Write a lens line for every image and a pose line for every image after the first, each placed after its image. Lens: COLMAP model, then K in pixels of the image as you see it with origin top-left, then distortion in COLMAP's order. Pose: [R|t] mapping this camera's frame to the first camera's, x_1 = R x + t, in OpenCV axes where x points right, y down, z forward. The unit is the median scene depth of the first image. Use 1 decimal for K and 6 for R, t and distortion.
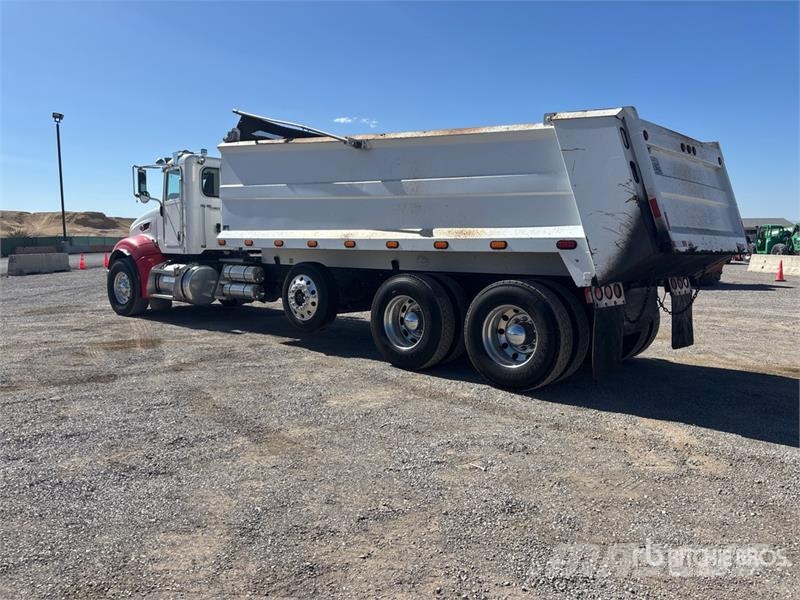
lens RADIAL K [[612.4, 0, 400.0], [0, 612.4, 300.0], [0, 0, 1]] dist [0.054863, -0.077354]
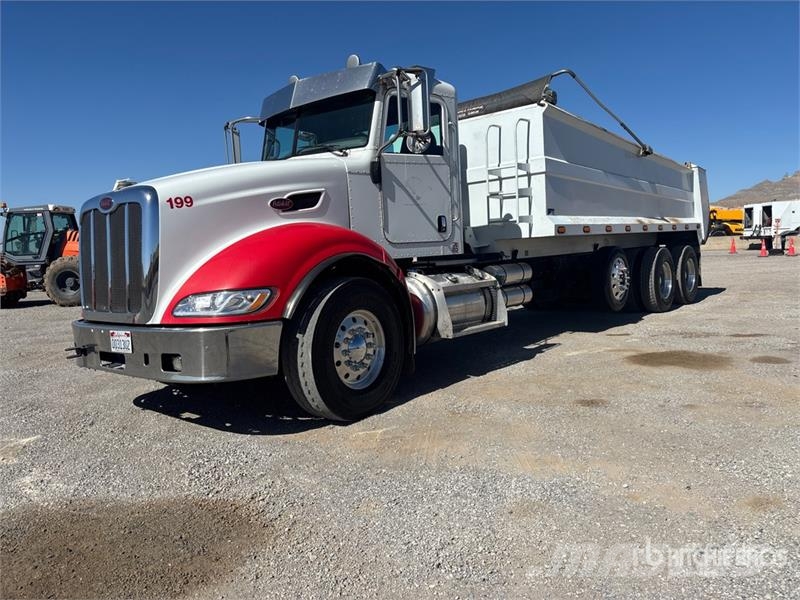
lens RADIAL K [[612.4, 0, 400.0], [0, 612.4, 300.0], [0, 0, 1]] dist [0.054863, -0.077354]
pose [[-0.036589, -0.060624, 0.997490, -1.556628], [0.169670, 0.983289, 0.065984, -0.132701], [-0.984821, 0.171659, -0.025691, 1.797065]]
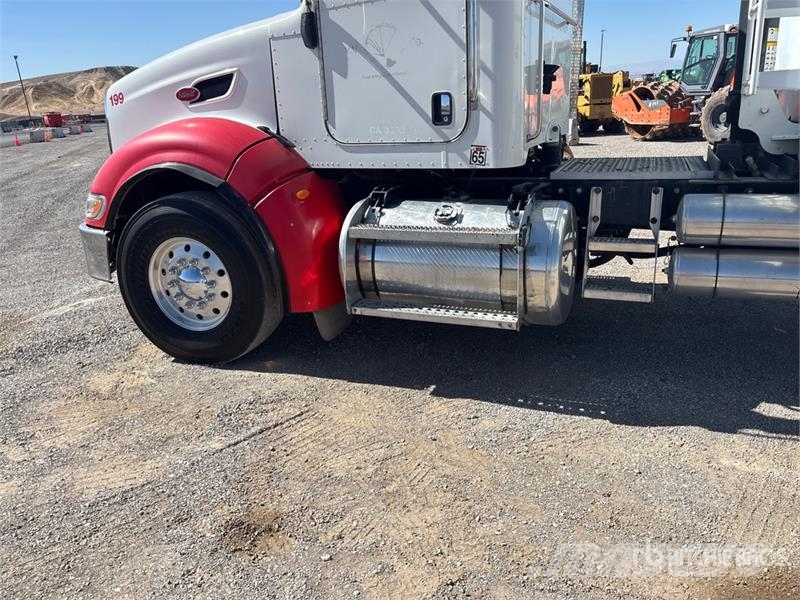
lens RADIAL K [[612.4, 0, 400.0], [0, 612.4, 300.0], [0, 0, 1]] dist [0.054863, -0.077354]
pose [[0.939761, -0.129203, 0.316475, -0.820209], [0.072397, 0.980044, 0.185129, -0.116198], [-0.334079, -0.151065, 0.930361, 1.196549]]
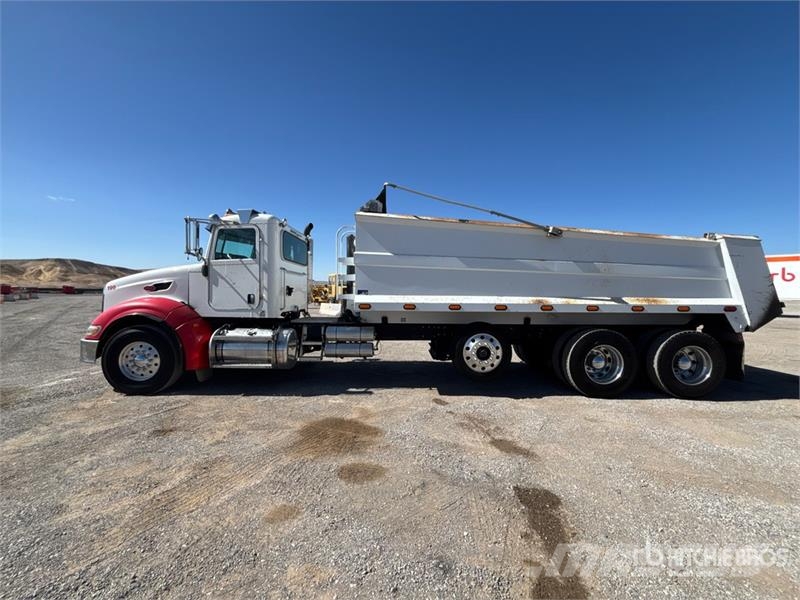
lens RADIAL K [[327.6, 0, 398.2], [0, 327.6, 301.1], [0, 0, 1]] dist [-0.000527, 0.000036]
pose [[0.740275, 0.010983, 0.672215, -0.893021], [0.058296, 0.995052, -0.080456, -0.078341], [-0.669772, 0.098747, 0.735972, 0.806151]]
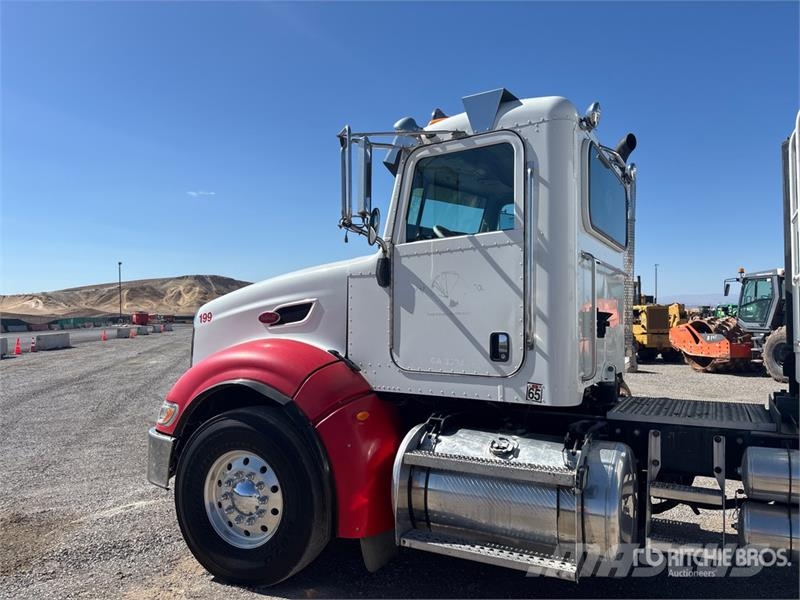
lens RADIAL K [[612.5, 0, 404.1], [0, 612.5, 303.2], [0, 0, 1]] dist [0.058313, -0.079580]
pose [[0.966895, 0.028763, 0.253549, -0.826750], [0.009706, 0.988762, -0.149180, -0.132401], [-0.254991, 0.146702, 0.955750, 1.179896]]
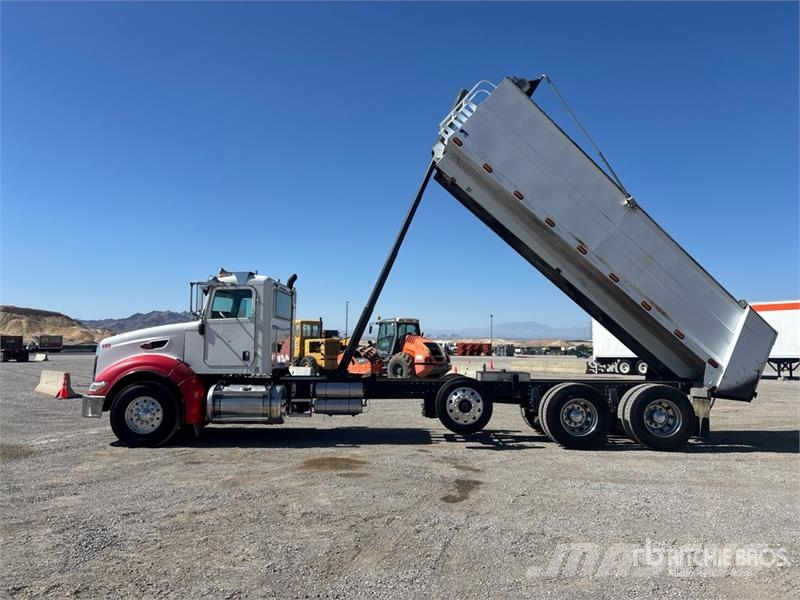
lens RADIAL K [[613.1, 0, 390.9], [0, 613.1, 295.7], [0, 0, 1]] dist [0.054871, -0.087574]
pose [[0.757991, 0.081687, 0.647130, -1.402667], [0.059641, 0.979291, -0.193473, 0.012024], [-0.649533, 0.185246, 0.737422, 0.164632]]
